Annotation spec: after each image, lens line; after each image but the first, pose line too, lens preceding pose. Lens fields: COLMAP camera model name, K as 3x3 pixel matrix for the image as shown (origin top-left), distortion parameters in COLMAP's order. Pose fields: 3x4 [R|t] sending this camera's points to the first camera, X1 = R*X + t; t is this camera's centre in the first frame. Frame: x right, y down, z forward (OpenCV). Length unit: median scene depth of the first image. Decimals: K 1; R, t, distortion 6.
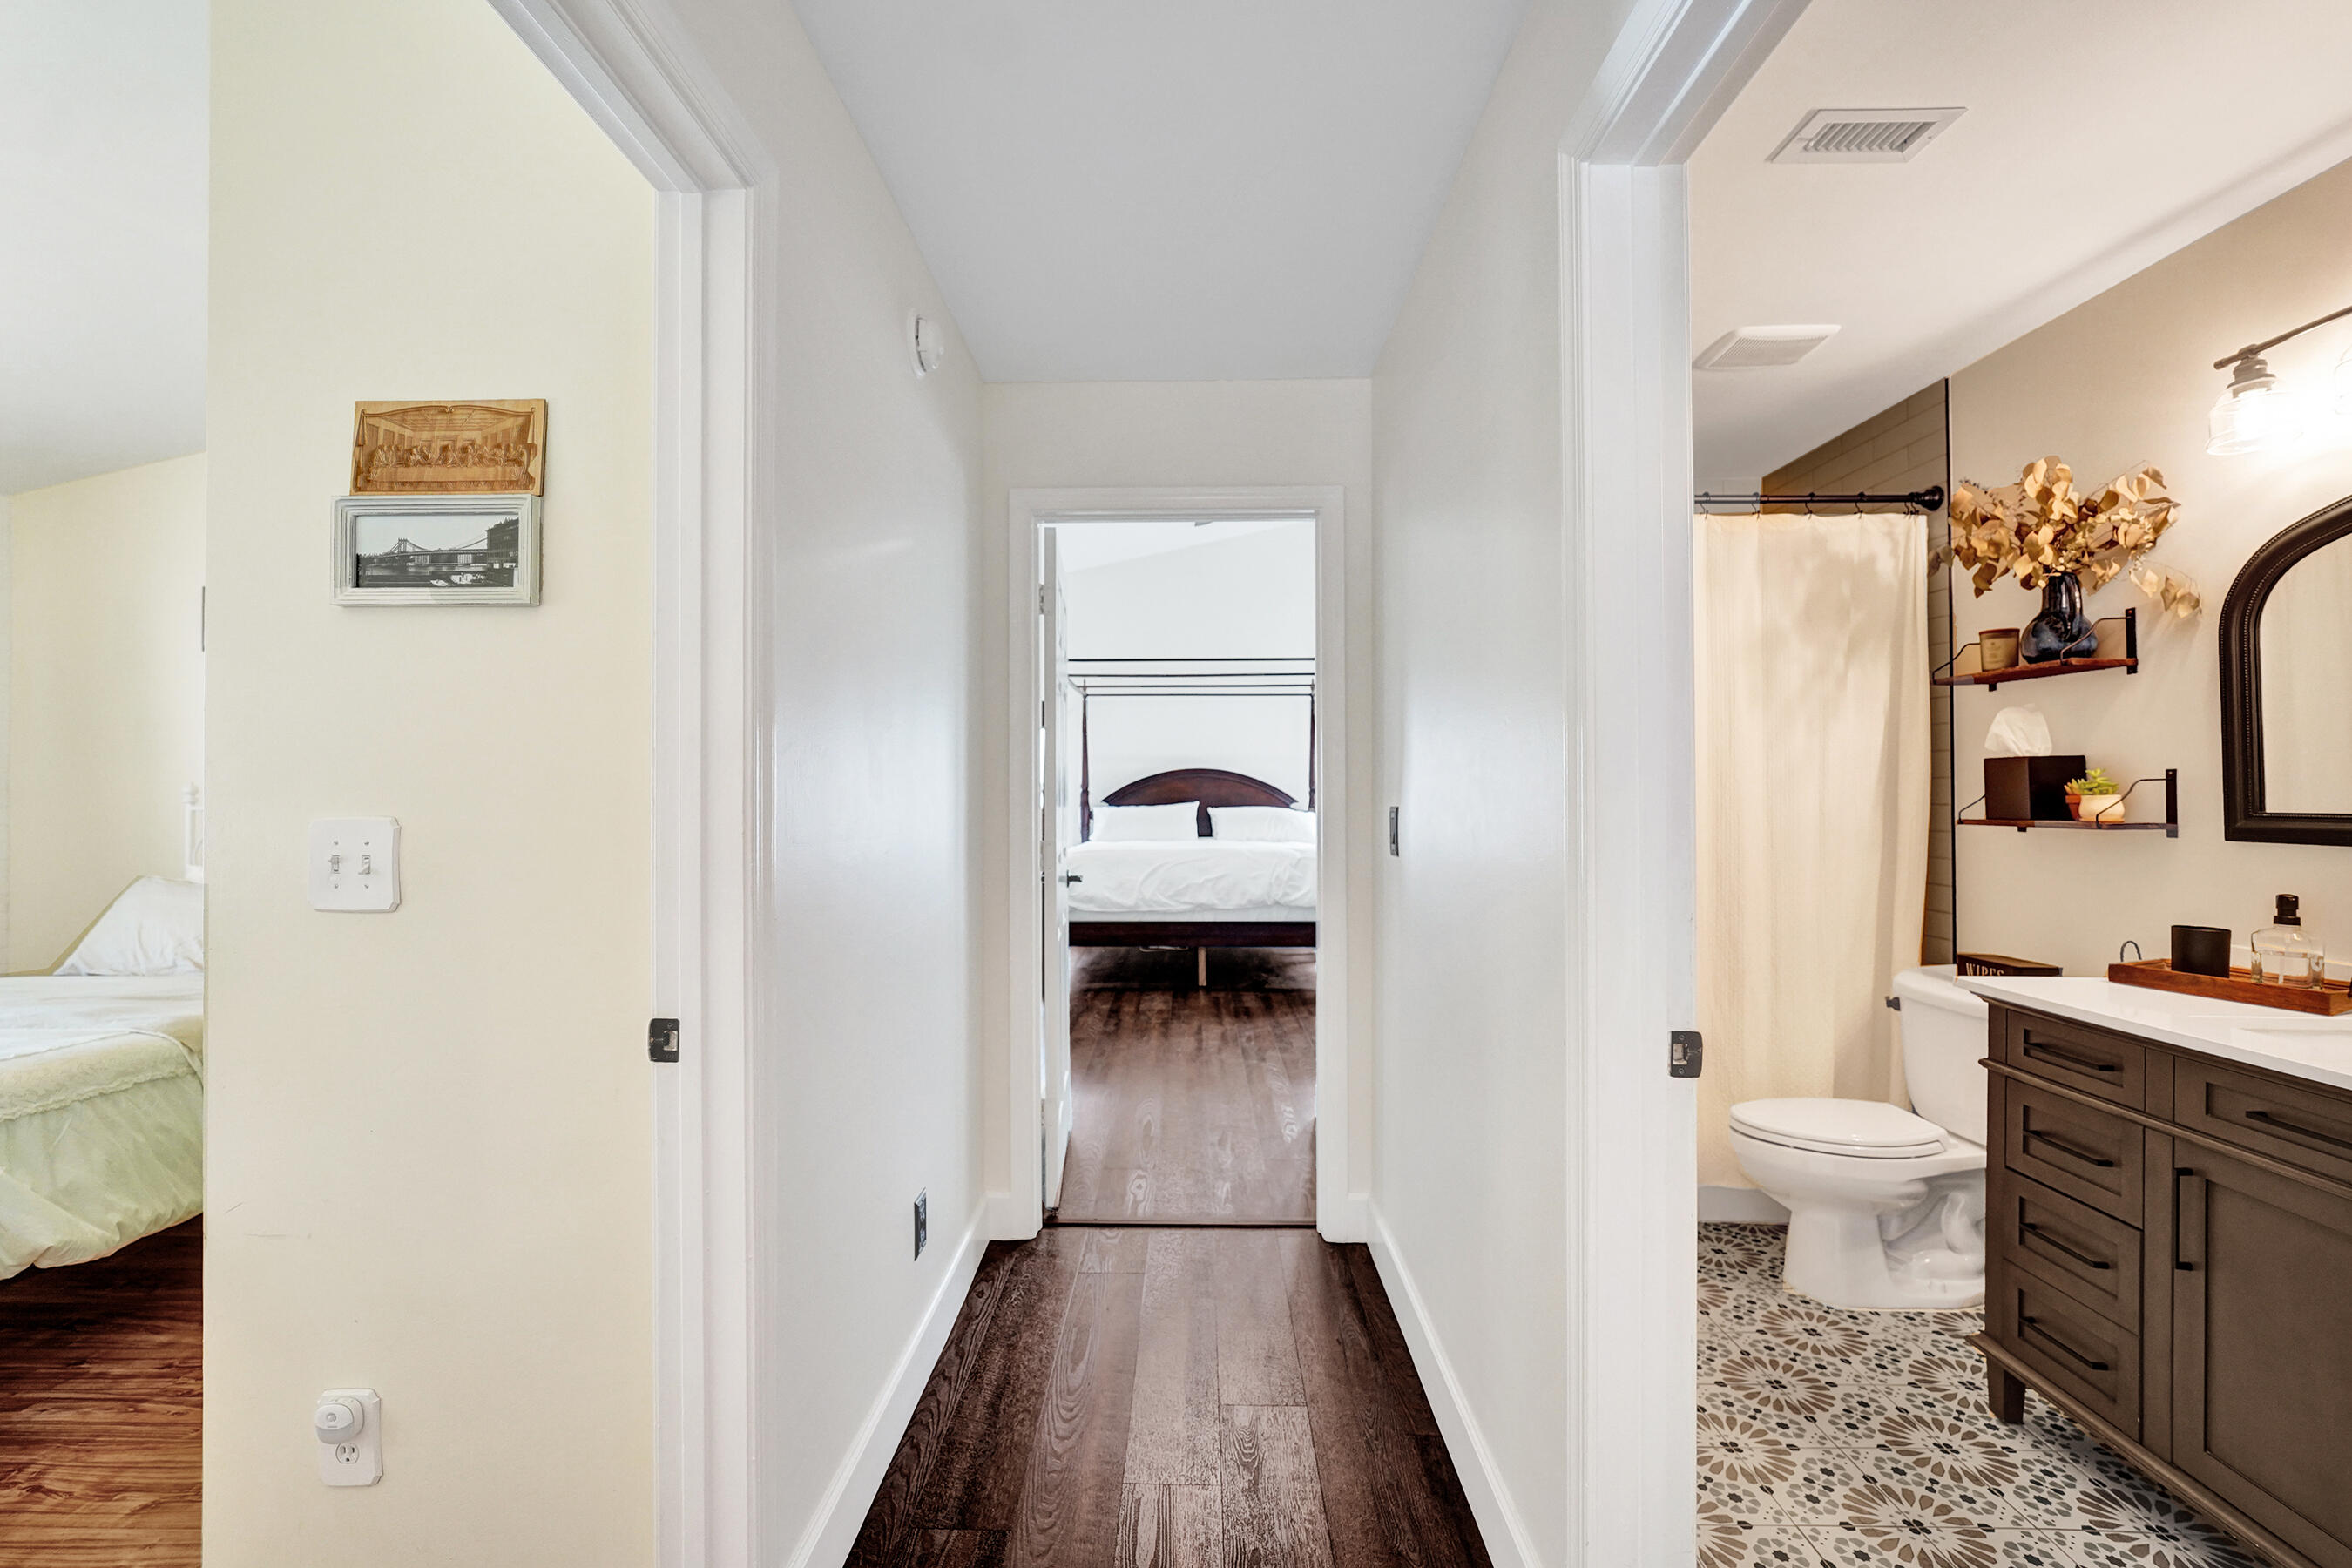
lens RADIAL K [[969.9, 0, 1176.0], [0, 969.9, 784.0], [0, 0, 1]] dist [-0.000340, 0.000266]
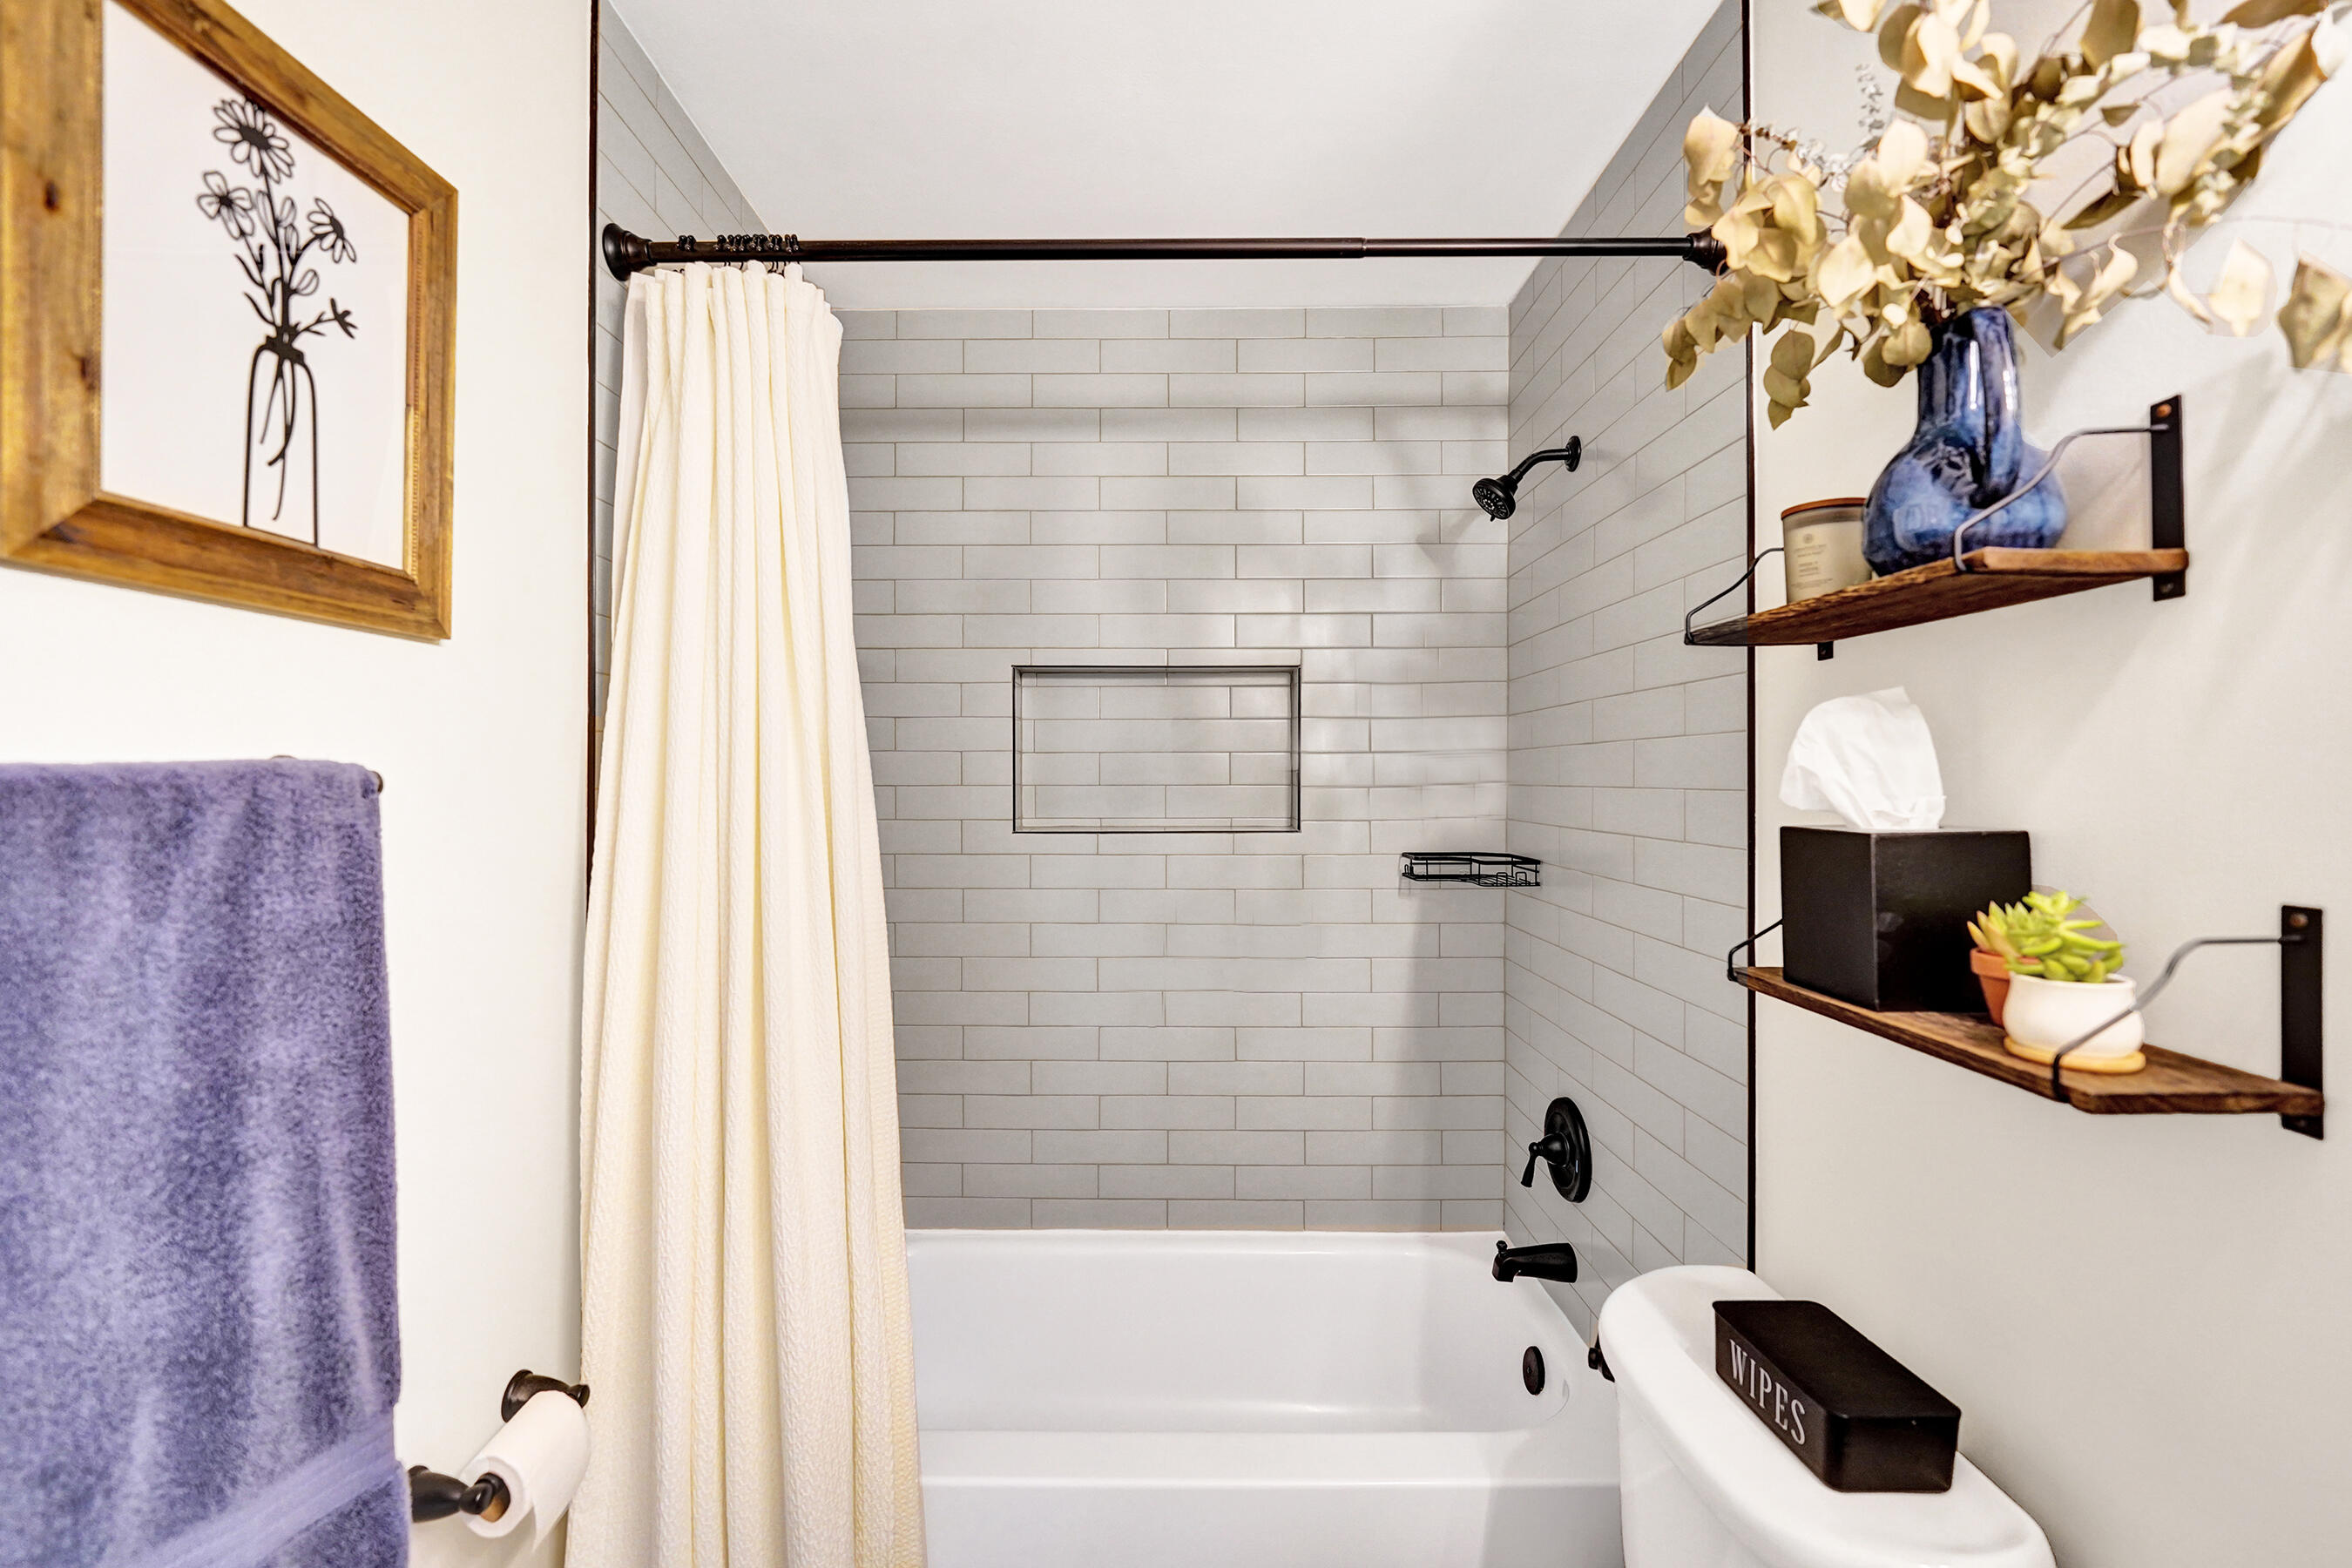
lens RADIAL K [[988.9, 0, 1170.8], [0, 988.9, 768.8], [0, 0, 1]] dist [-0.001169, 0.005706]
pose [[0.999919, 0.007146, 0.010516, 0.634127], [-0.007148, 0.999974, 0.000120, -0.053096], [-0.010514, -0.000195, 0.999945, 0.655699]]
